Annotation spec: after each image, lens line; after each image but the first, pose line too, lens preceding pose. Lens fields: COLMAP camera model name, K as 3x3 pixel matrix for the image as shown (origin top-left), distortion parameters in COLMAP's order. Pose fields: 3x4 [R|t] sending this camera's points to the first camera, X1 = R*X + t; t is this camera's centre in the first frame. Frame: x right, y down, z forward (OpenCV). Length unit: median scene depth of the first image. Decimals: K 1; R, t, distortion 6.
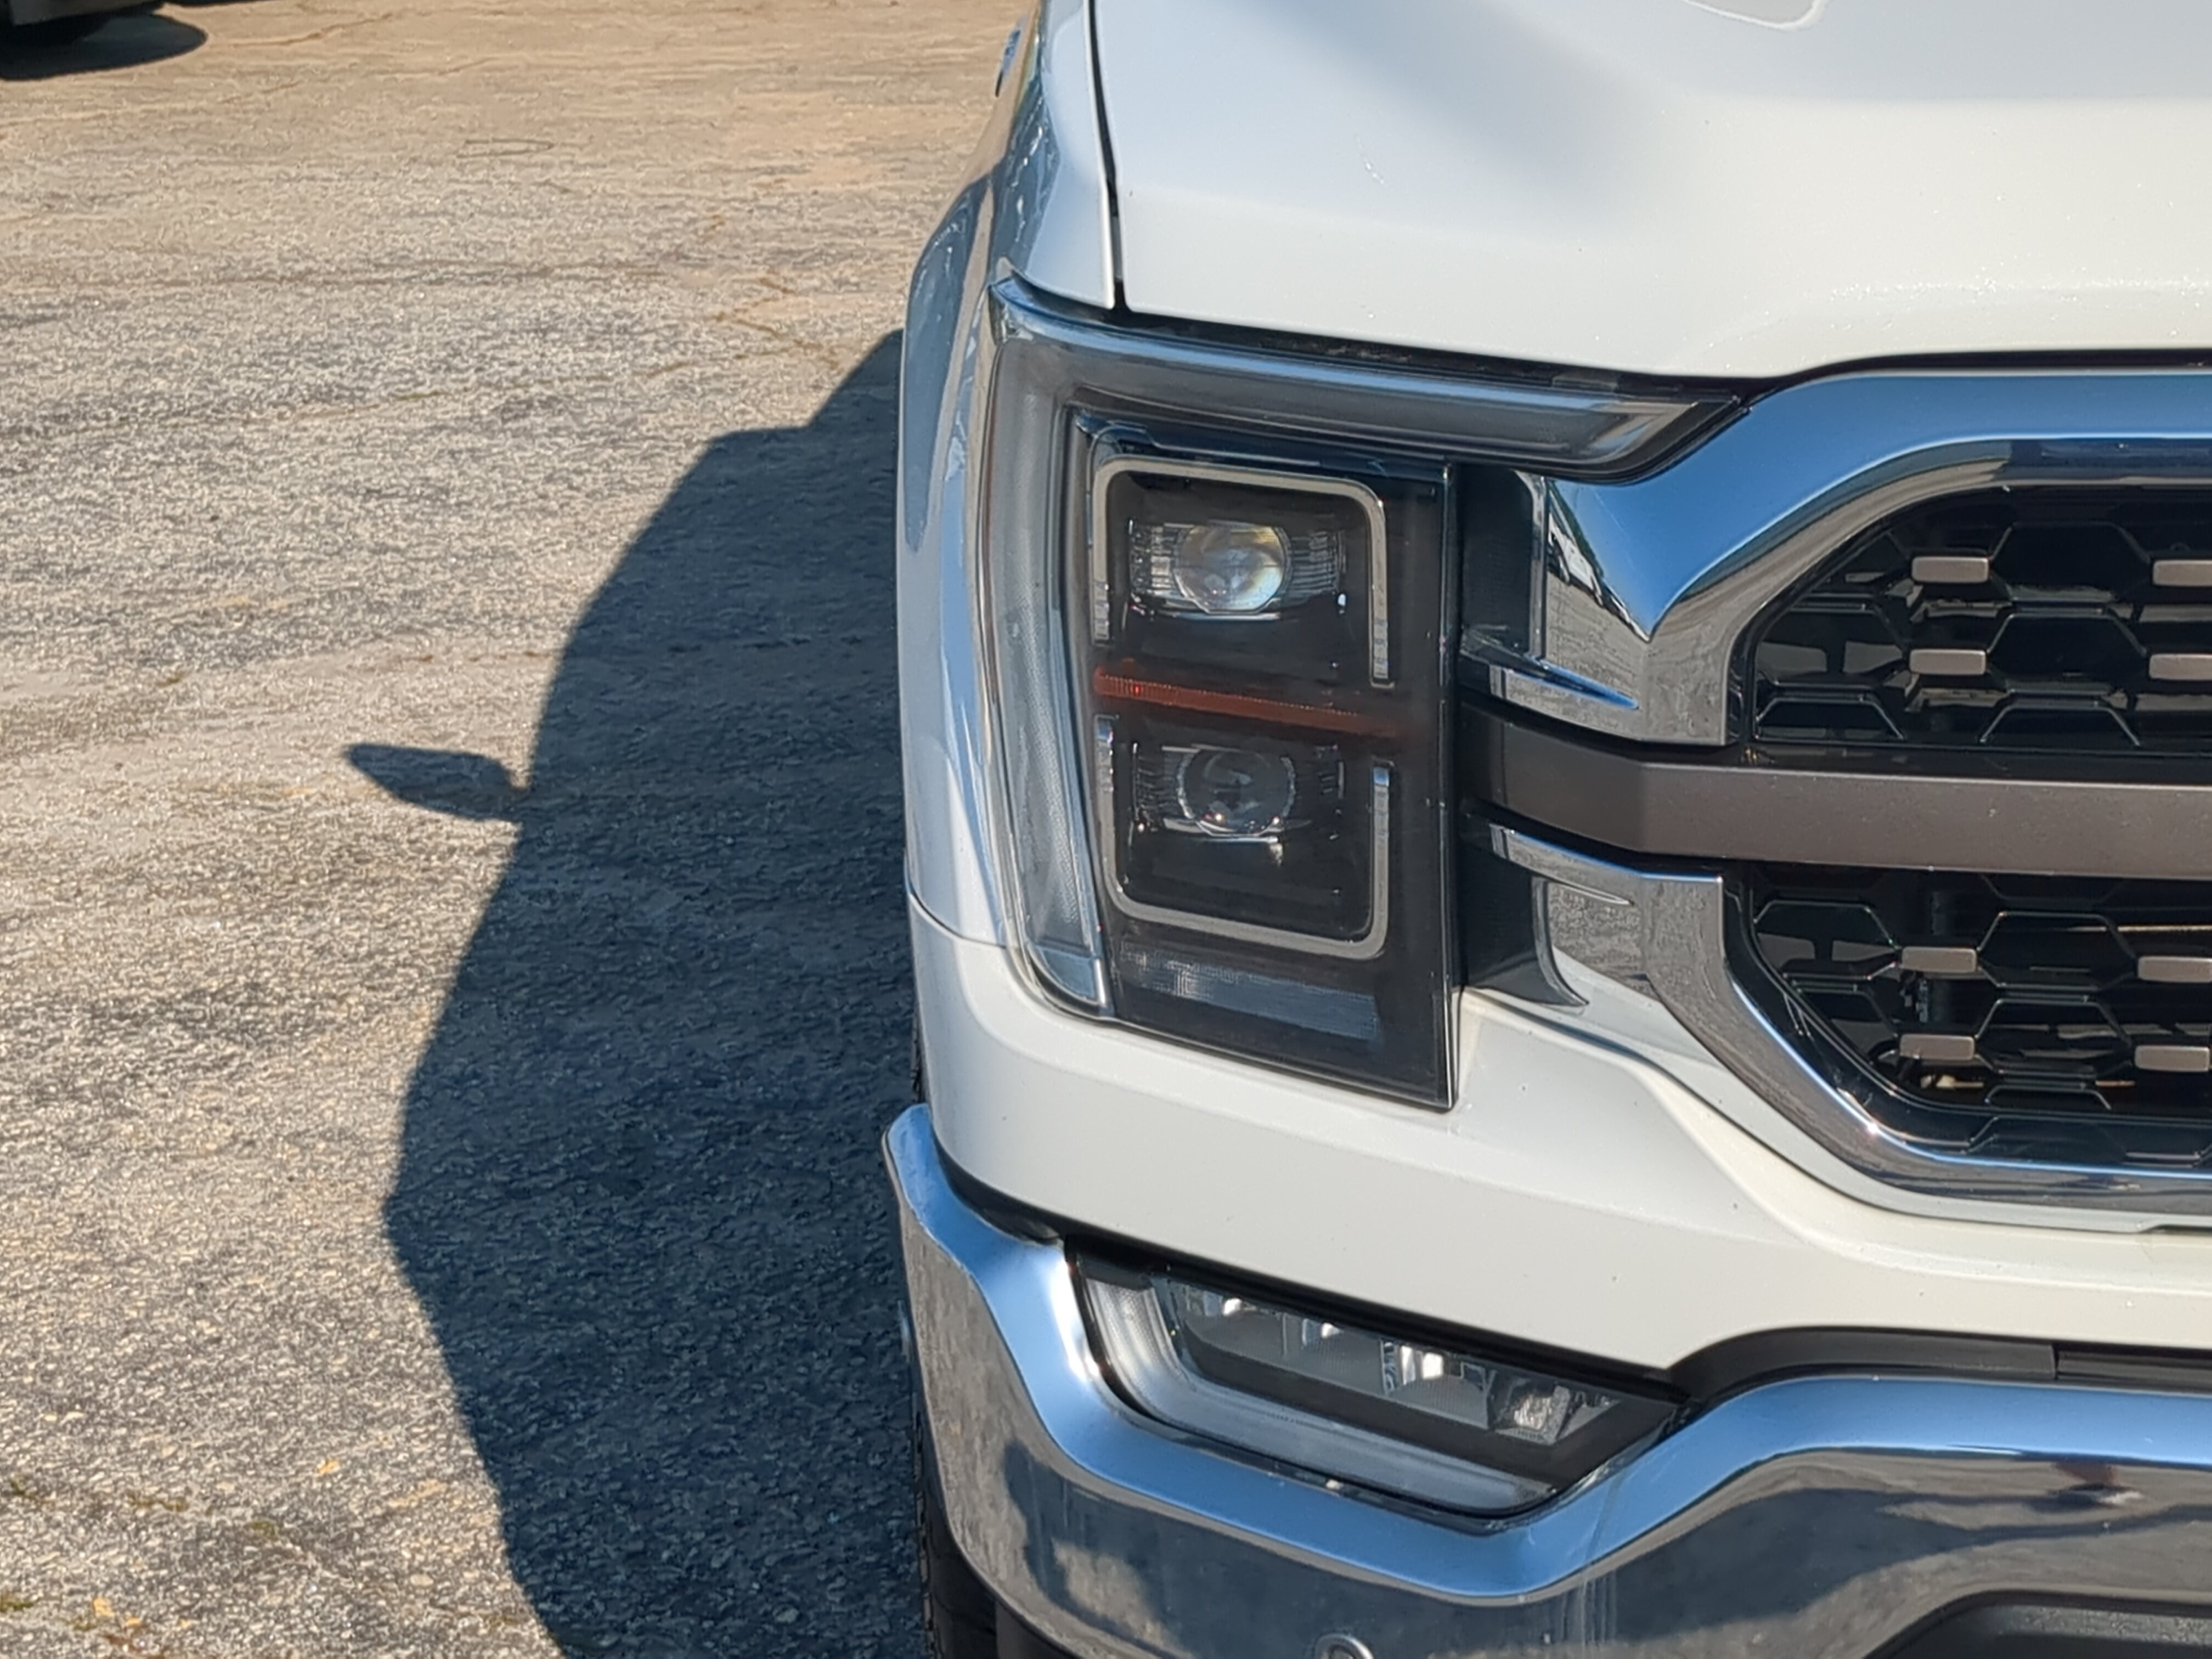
lens RADIAL K [[3976.4, 0, 1106.0], [0, 3976.4, 829.5], [0, 0, 1]] dist [0.087689, -0.087136]
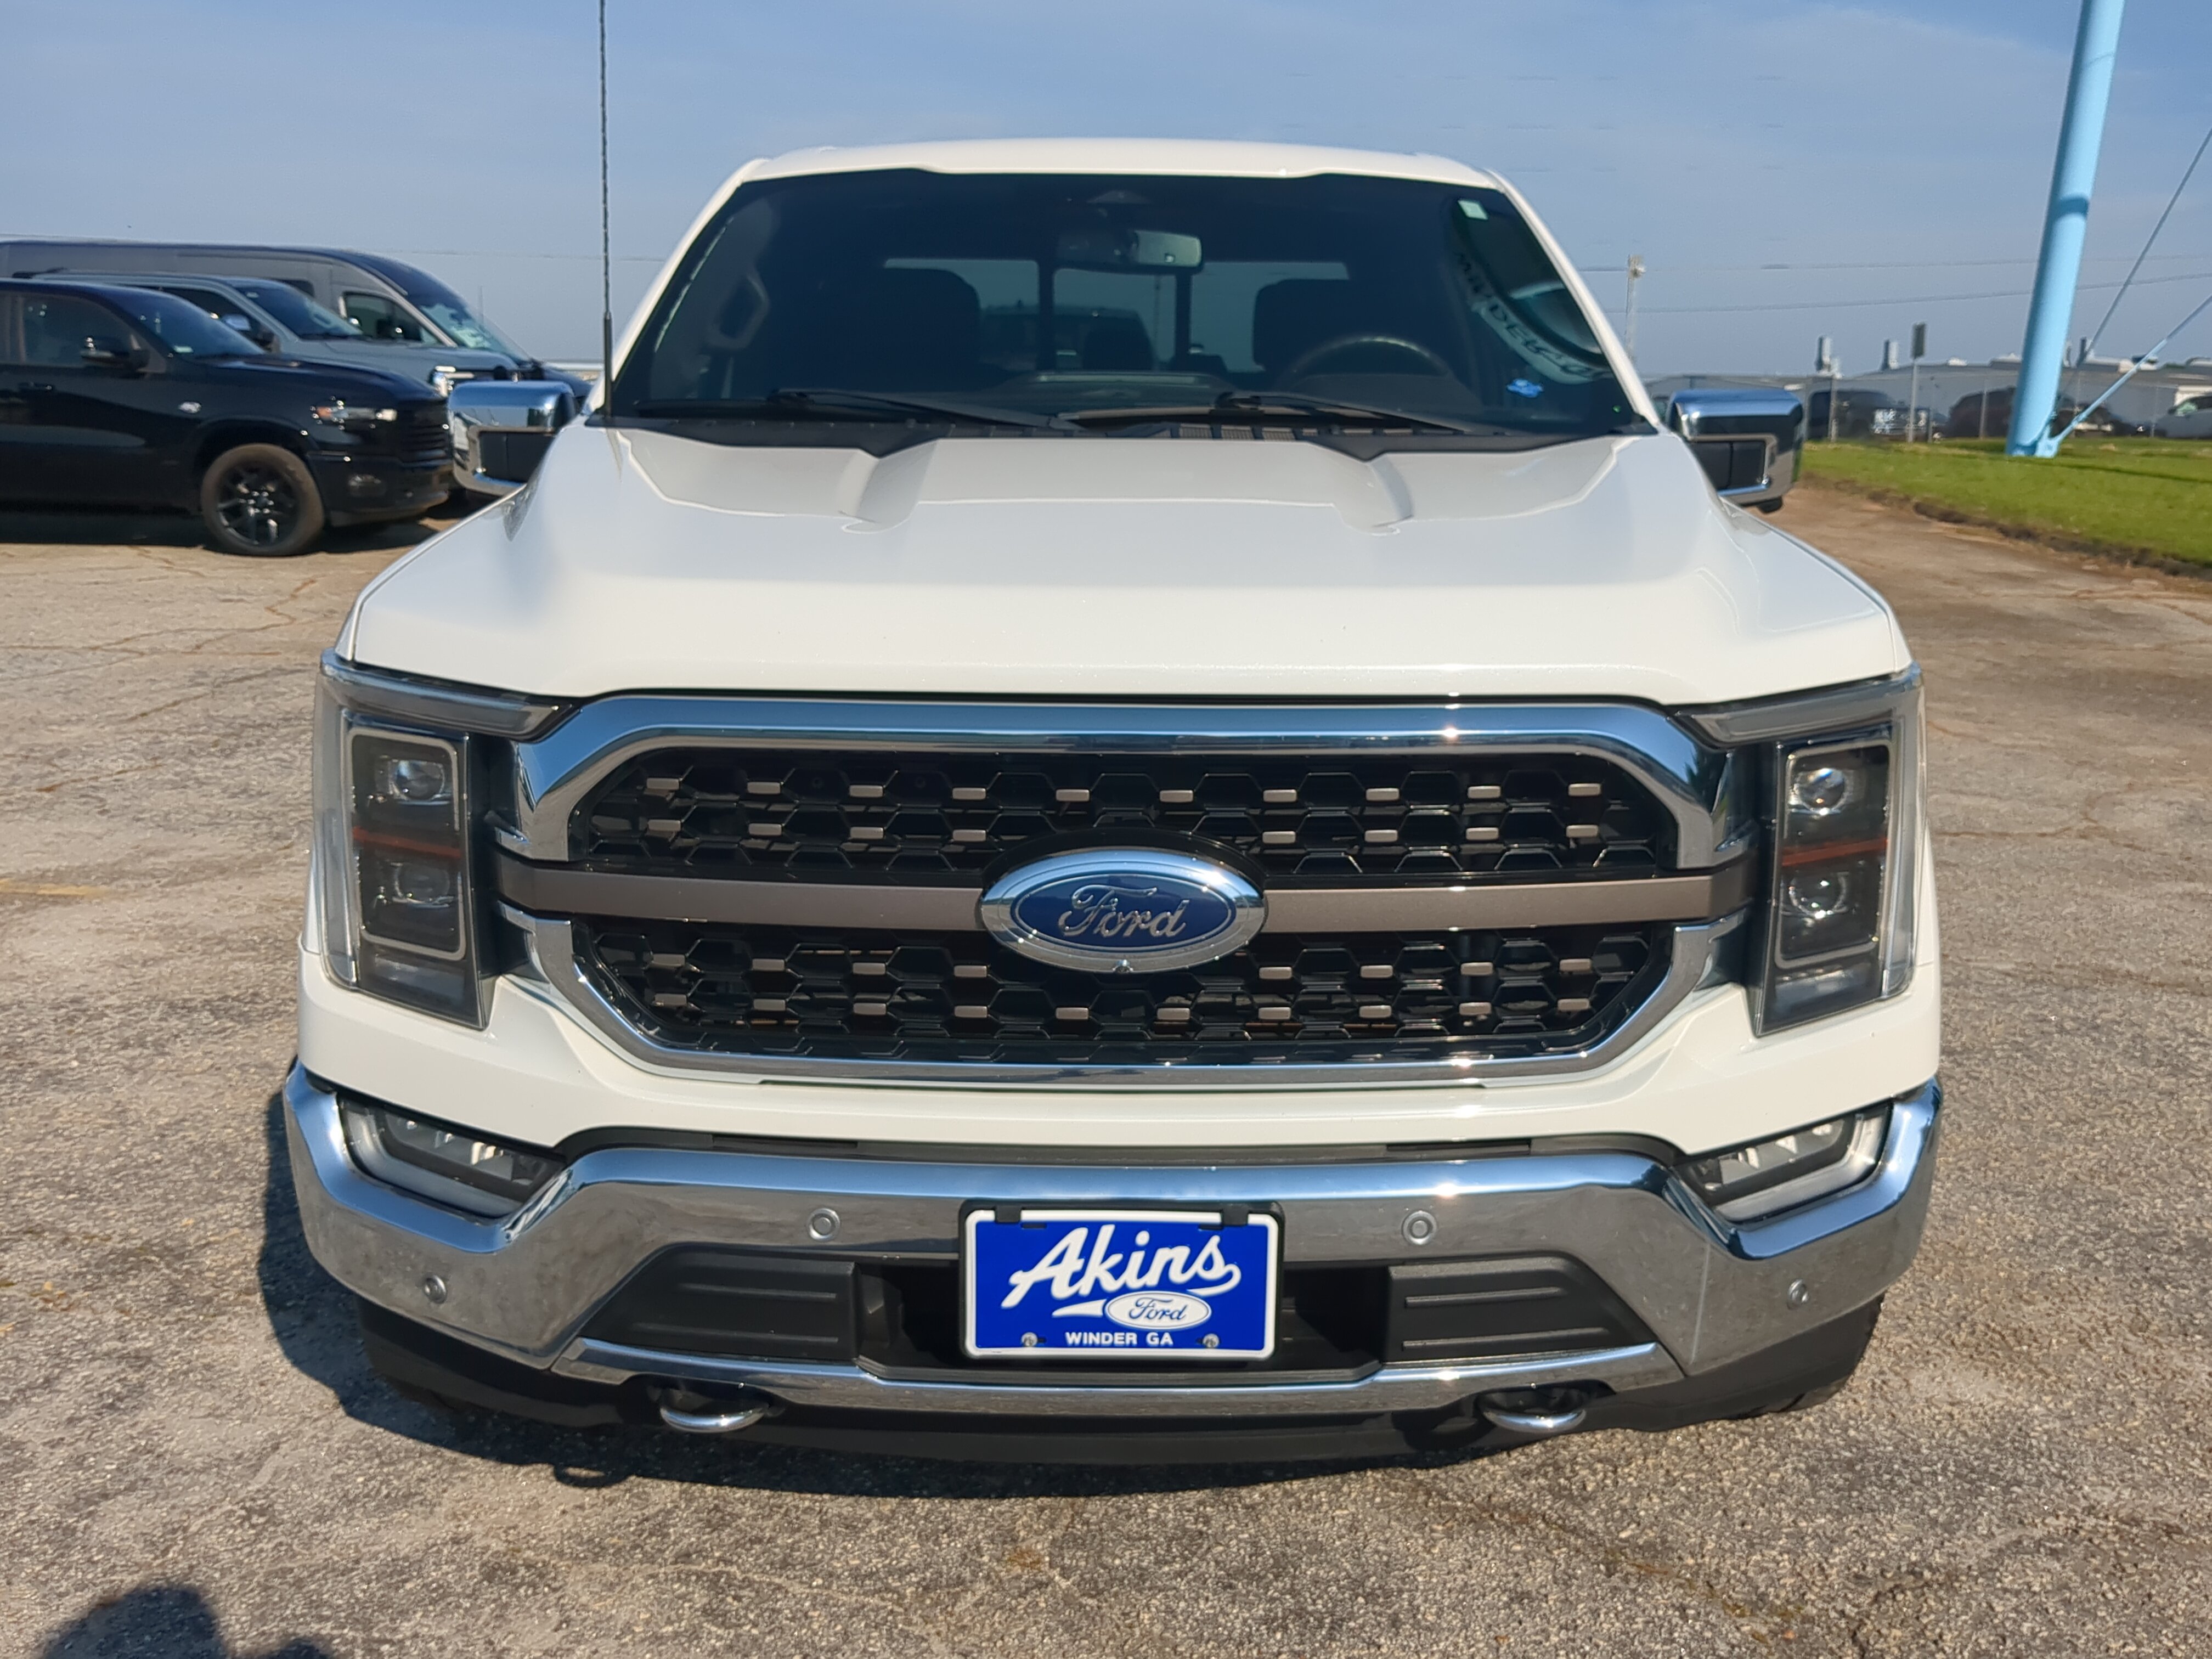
lens RADIAL K [[2004.2, 0, 1106.0], [0, 2004.2, 829.5], [0, 0, 1]] dist [0.006149, -0.019838]
pose [[0.997664, 0.016875, 0.066194, 0.209318], [-0.013094, 0.998280, -0.057139, 0.011490], [-0.067044, 0.056139, 0.996169, -0.070673]]
